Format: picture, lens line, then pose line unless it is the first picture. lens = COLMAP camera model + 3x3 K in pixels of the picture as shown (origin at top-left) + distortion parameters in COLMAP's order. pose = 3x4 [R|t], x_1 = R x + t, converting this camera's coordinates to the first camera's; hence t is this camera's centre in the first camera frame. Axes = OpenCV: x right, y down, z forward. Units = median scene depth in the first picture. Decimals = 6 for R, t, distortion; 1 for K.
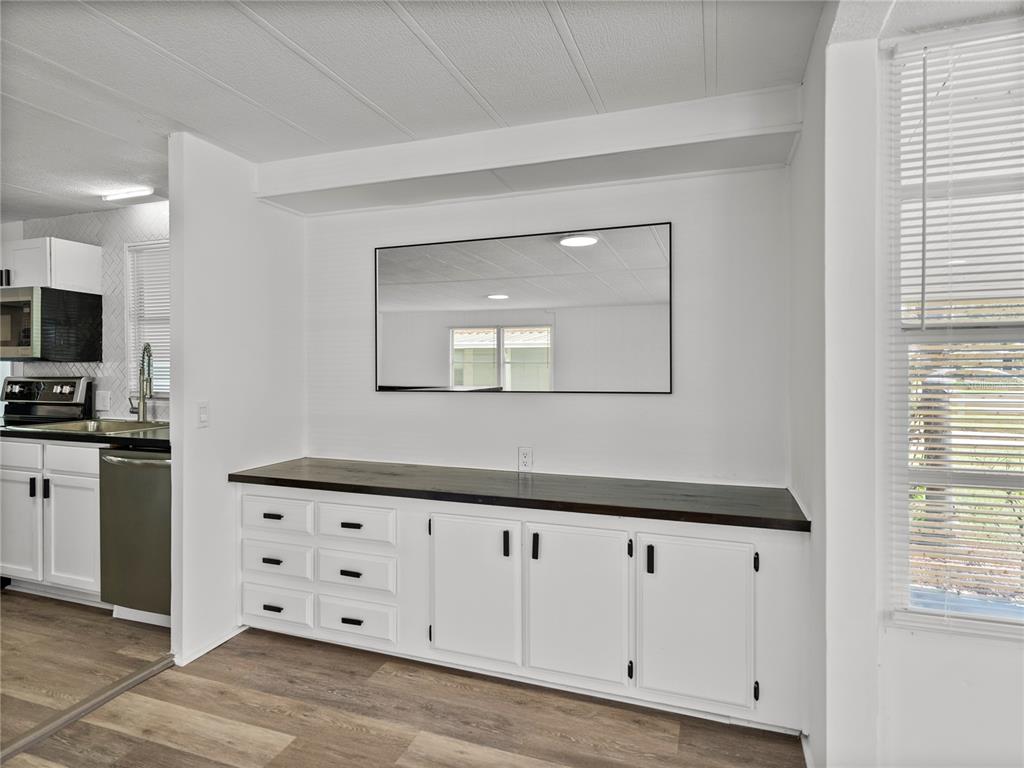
lens RADIAL K [[568.9, 0, 506.8], [0, 568.9, 376.5], [0, 0, 1]] dist [0.002584, 0.001457]
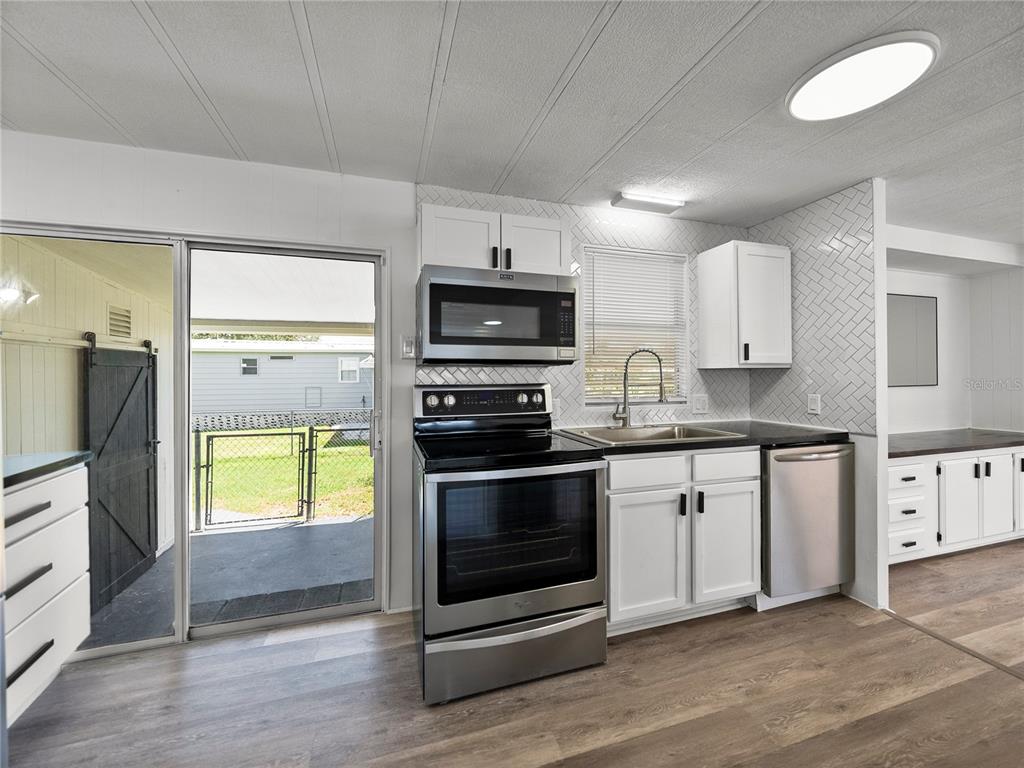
lens RADIAL K [[402.8, 0, 506.6], [0, 402.8, 379.9], [0, 0, 1]] dist [-0.001763, 0.001220]
pose [[0.795099, -0.004922, 0.606459, -1.322908], [0.011976, 0.999900, -0.007585, -0.001348], [-0.606361, 0.013294, 0.795079, 0.607886]]
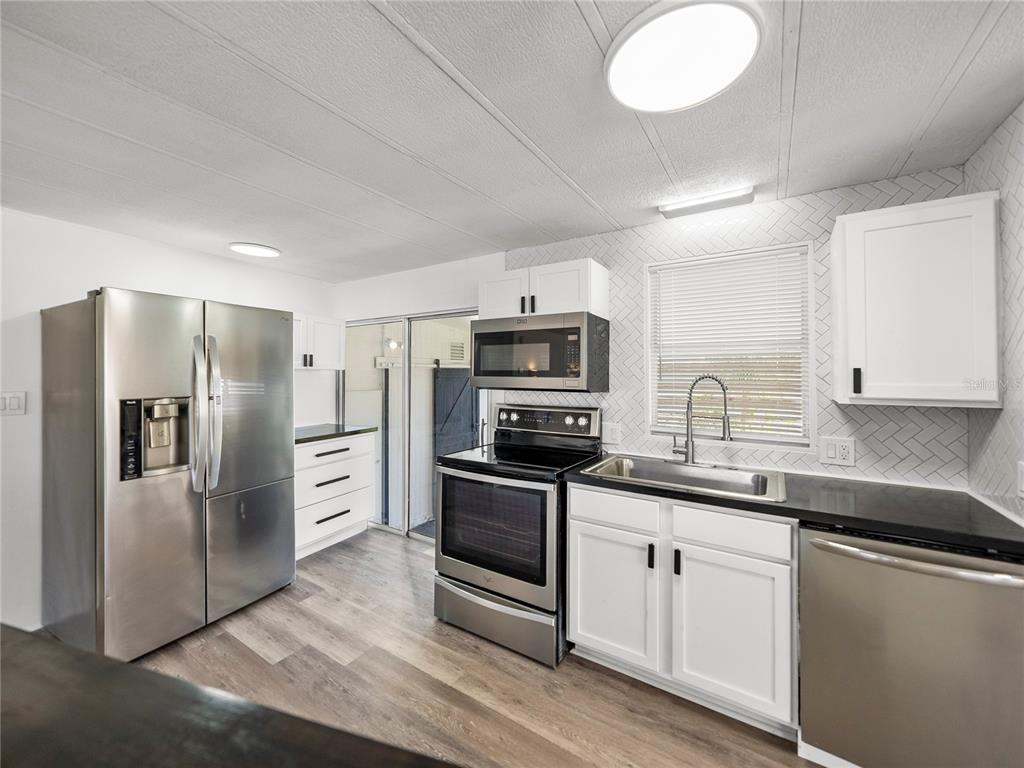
lens RADIAL K [[402.8, 0, 514.0], [0, 402.8, 377.4], [0, 0, 1]] dist [-0.001763, 0.001220]
pose [[0.977710, 0.008030, -0.209807, -0.834673], [-0.010170, 0.999907, -0.009127, -0.047911], [0.209714, 0.011058, 0.977700, 0.366927]]
